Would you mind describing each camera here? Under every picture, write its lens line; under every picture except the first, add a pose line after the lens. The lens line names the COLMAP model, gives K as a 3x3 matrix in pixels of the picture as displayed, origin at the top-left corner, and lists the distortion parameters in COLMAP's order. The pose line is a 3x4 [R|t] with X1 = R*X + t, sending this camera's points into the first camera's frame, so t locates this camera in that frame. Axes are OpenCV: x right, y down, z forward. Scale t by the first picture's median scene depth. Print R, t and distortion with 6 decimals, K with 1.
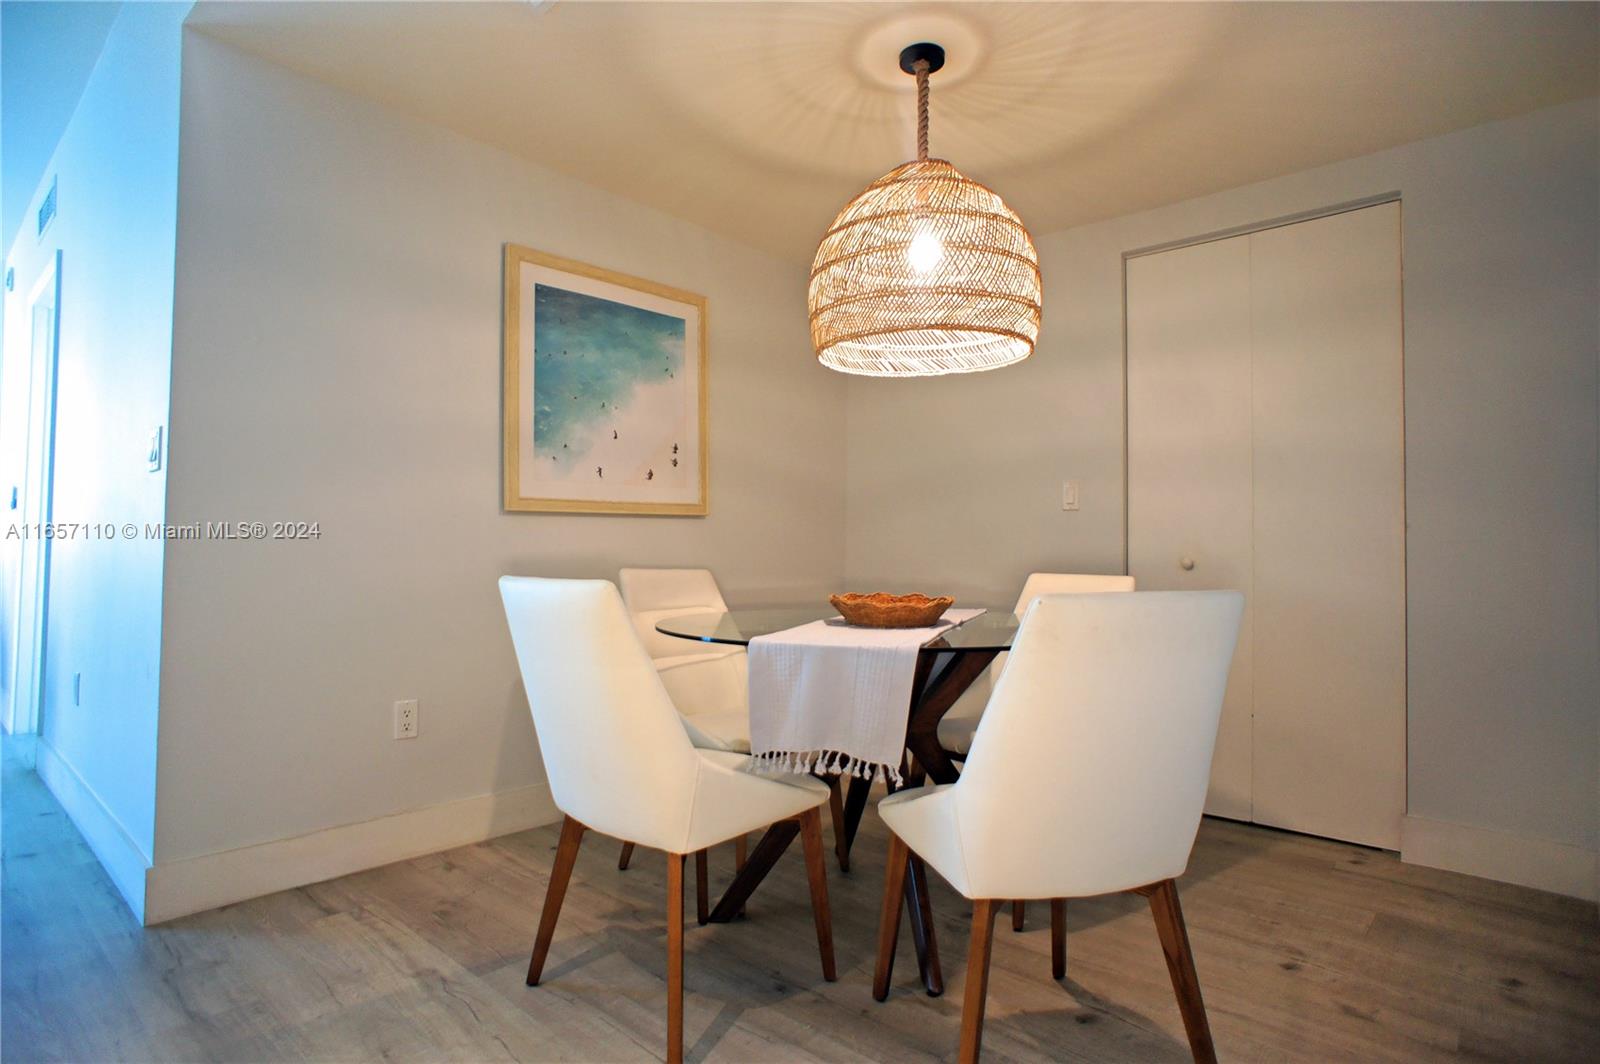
lens RADIAL K [[846.7, 0, 795.6], [0, 846.7, 528.7], [0, 0, 1]] dist [-0.073528, 0.046023]
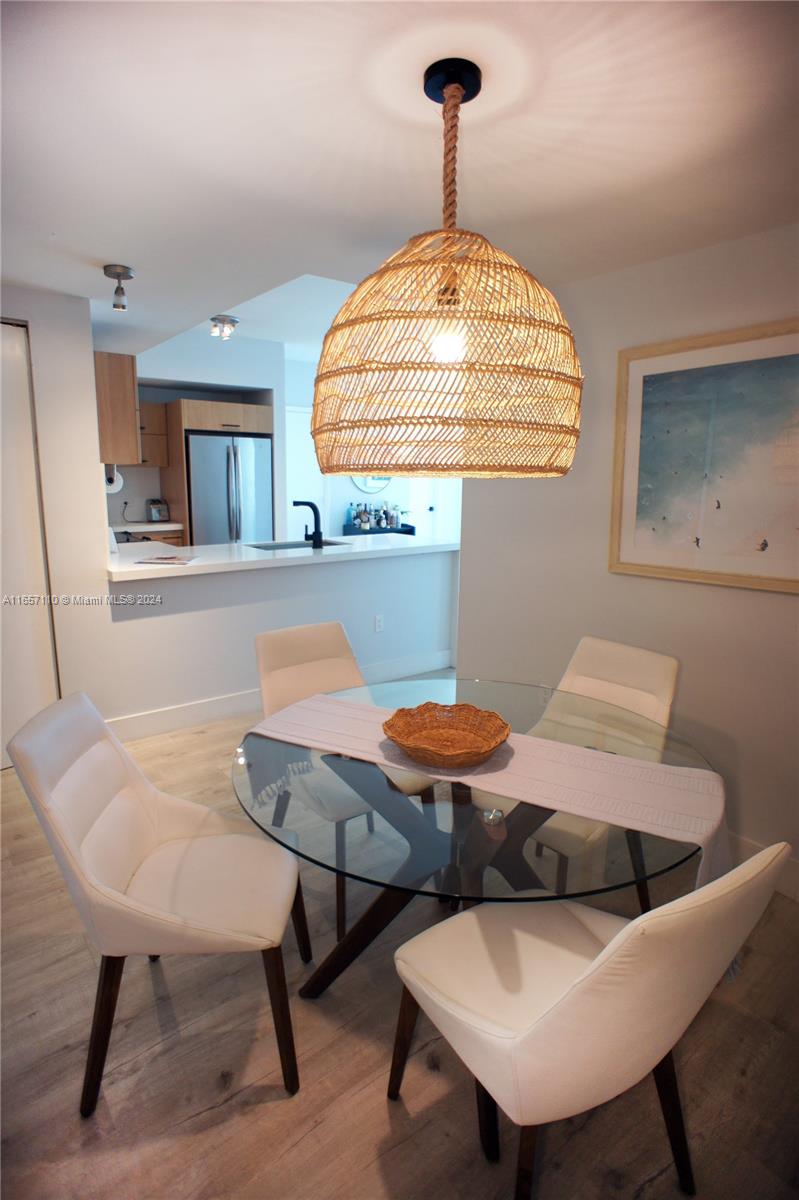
lens RADIAL K [[635.0, 0, 399.5], [0, 635.0, 600.0], [0, 0, 1]] dist [-0.073528, 0.046023]
pose [[-0.164604, 0.173476, -0.970985, 0.616702], [0.013783, 0.984721, 0.173593, -0.142815], [0.986263, 0.015191, -0.164480, 0.807072]]
